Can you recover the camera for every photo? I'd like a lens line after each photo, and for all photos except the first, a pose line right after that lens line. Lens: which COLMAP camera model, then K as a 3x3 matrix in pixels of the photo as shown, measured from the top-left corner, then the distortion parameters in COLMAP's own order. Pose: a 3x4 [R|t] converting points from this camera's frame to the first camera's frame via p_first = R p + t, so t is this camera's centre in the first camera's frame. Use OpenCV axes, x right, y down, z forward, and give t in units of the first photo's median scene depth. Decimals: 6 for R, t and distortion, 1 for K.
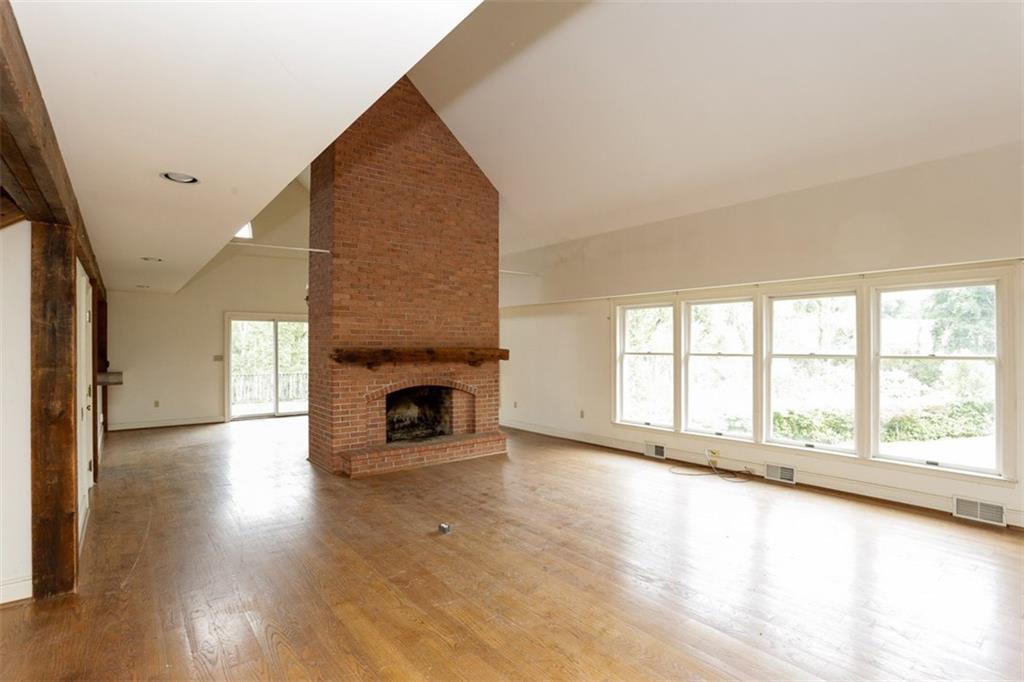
lens RADIAL K [[509.9, 0, 510.5], [0, 509.9, 342.4], [0, 0, 1]] dist [-0.060649, 0.025036]
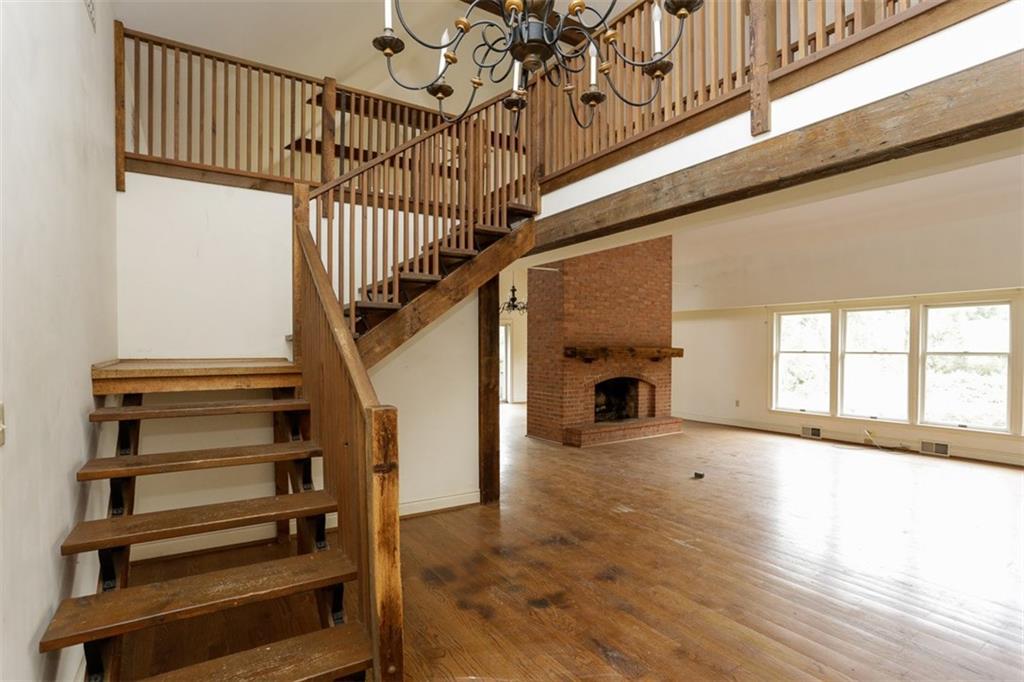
lens RADIAL K [[509.9, 0, 511.6], [0, 509.9, 357.7], [0, 0, 1]] dist [-0.060649, 0.025036]
pose [[0.994899, 0.004191, -0.100785, -0.311751], [-0.001623, 0.999672, 0.025552, 0.006113], [0.100859, -0.025258, 0.994580, -0.258758]]
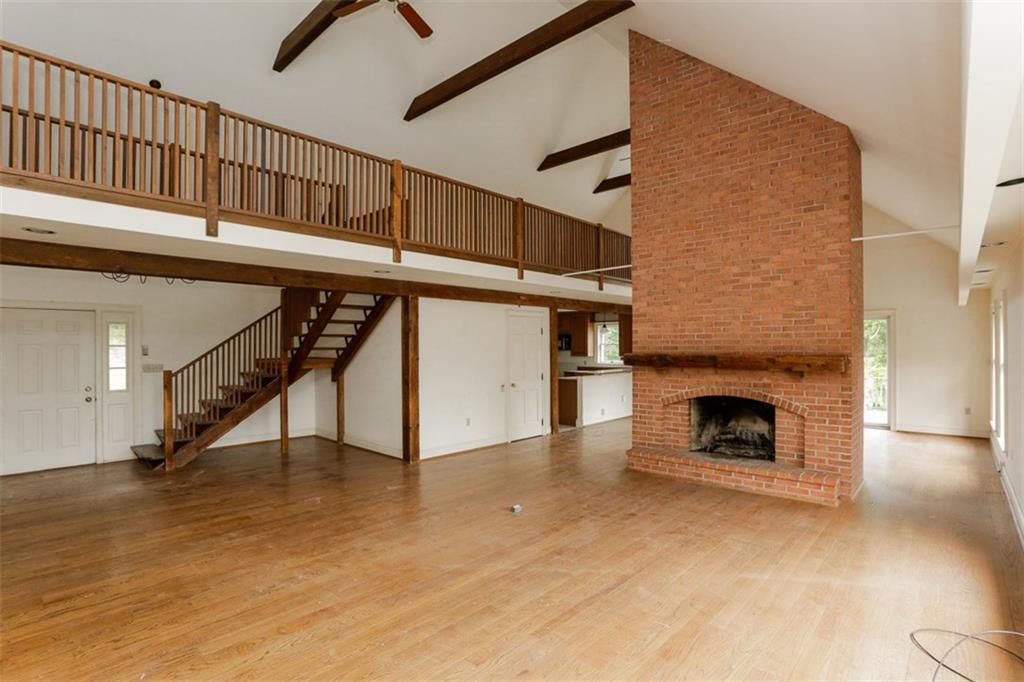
lens RADIAL K [[509.9, 0, 505.8], [0, 509.9, 344.3], [0, 0, 1]] dist [-0.060649, 0.025036]
pose [[0.142105, -0.000122, -0.989852, 0.634763], [0.011069, 0.999938, 0.001466, -0.009488], [0.989790, -0.011165, 0.142098, 0.501092]]
